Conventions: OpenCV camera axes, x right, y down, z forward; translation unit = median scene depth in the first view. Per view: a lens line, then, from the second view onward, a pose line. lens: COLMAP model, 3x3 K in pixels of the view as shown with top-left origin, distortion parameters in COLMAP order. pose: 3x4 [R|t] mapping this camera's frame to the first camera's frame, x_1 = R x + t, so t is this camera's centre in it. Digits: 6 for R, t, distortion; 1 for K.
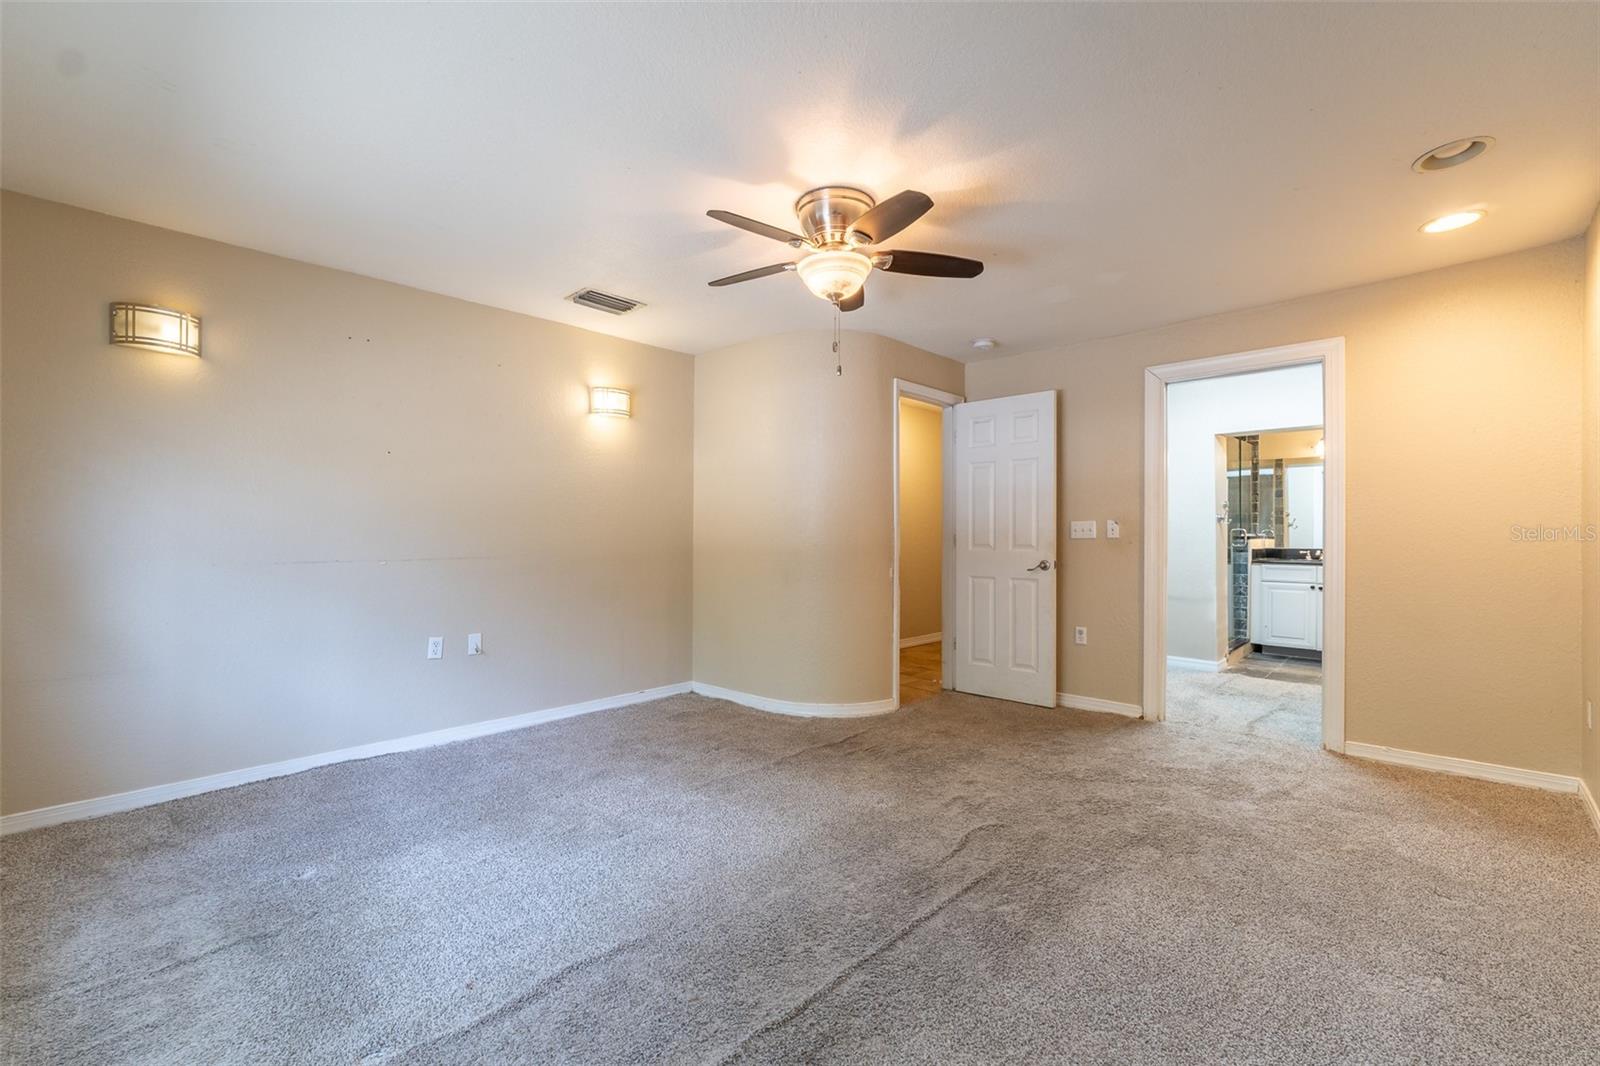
lens RADIAL K [[678.7, 0, 797.6], [0, 678.7, 536.5], [0, 0, 1]] dist [0.003997, 0.000554]
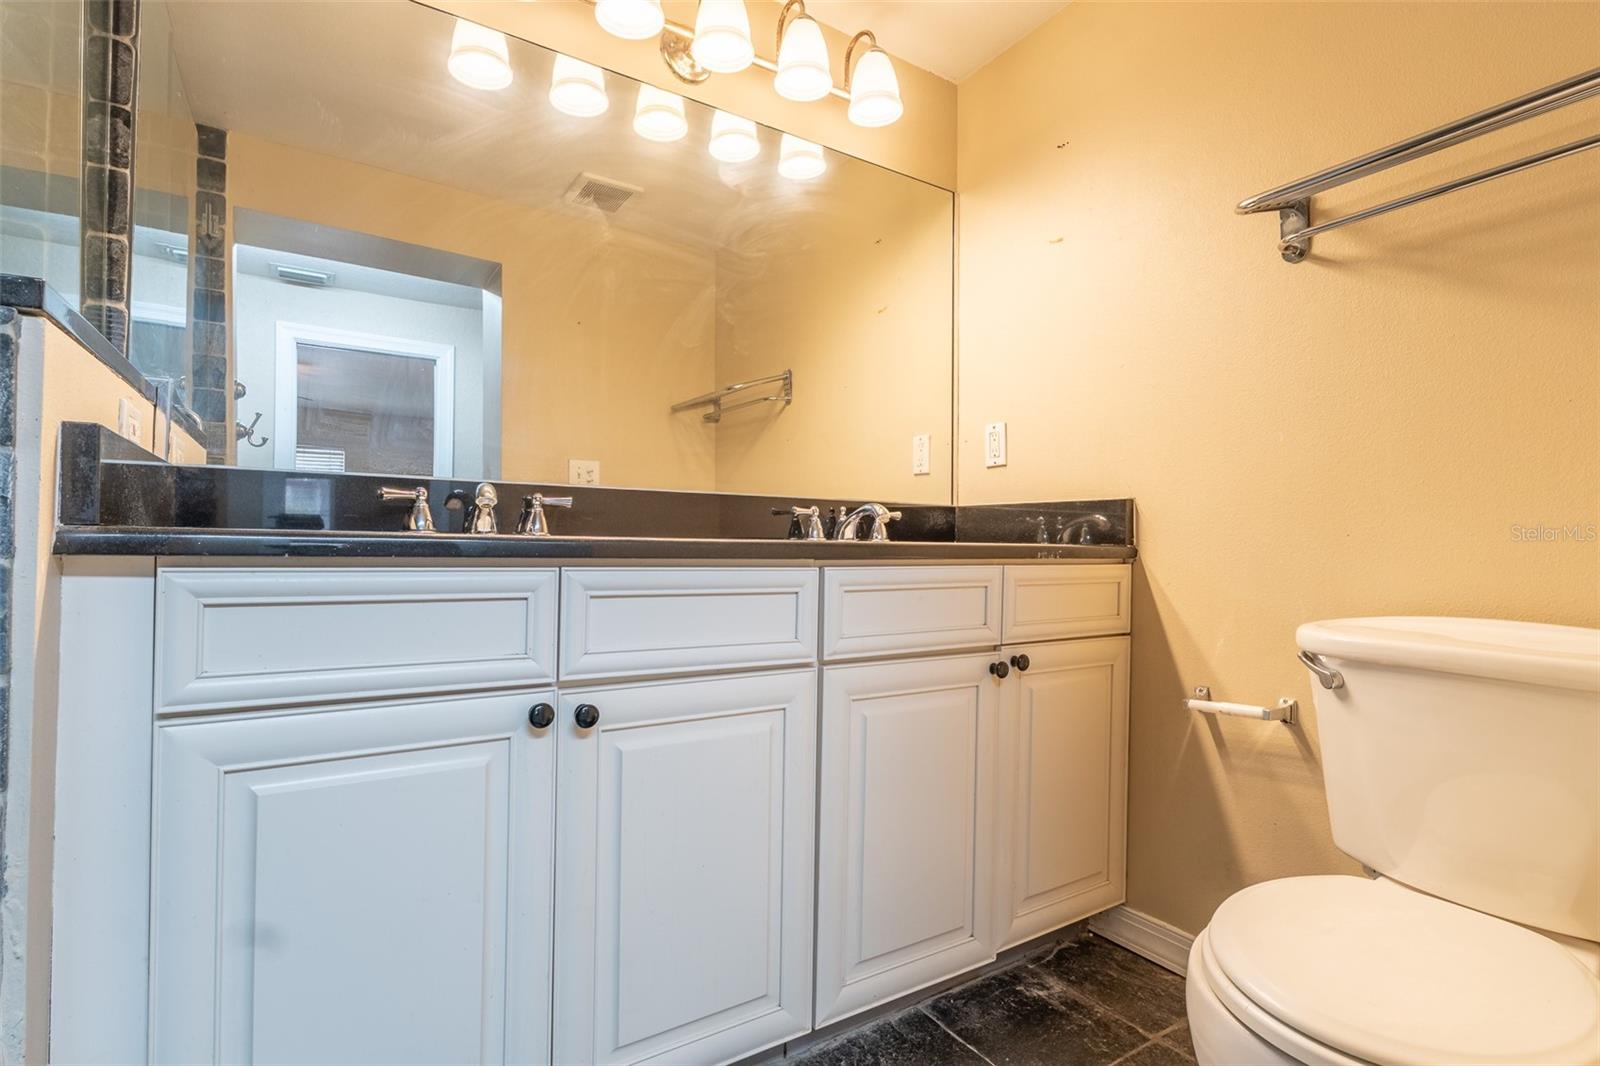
lens RADIAL K [[761.5, 0, 799.4], [0, 761.5, 537.0], [0, 0, 1]] dist [-0.000996, -0.001903]
pose [[0.243244, 0.009408, 0.969919, 0.585485], [-0.007961, 0.999939, -0.007703, 0.036032], [-0.969932, -0.005848, 0.243304, 0.866136]]
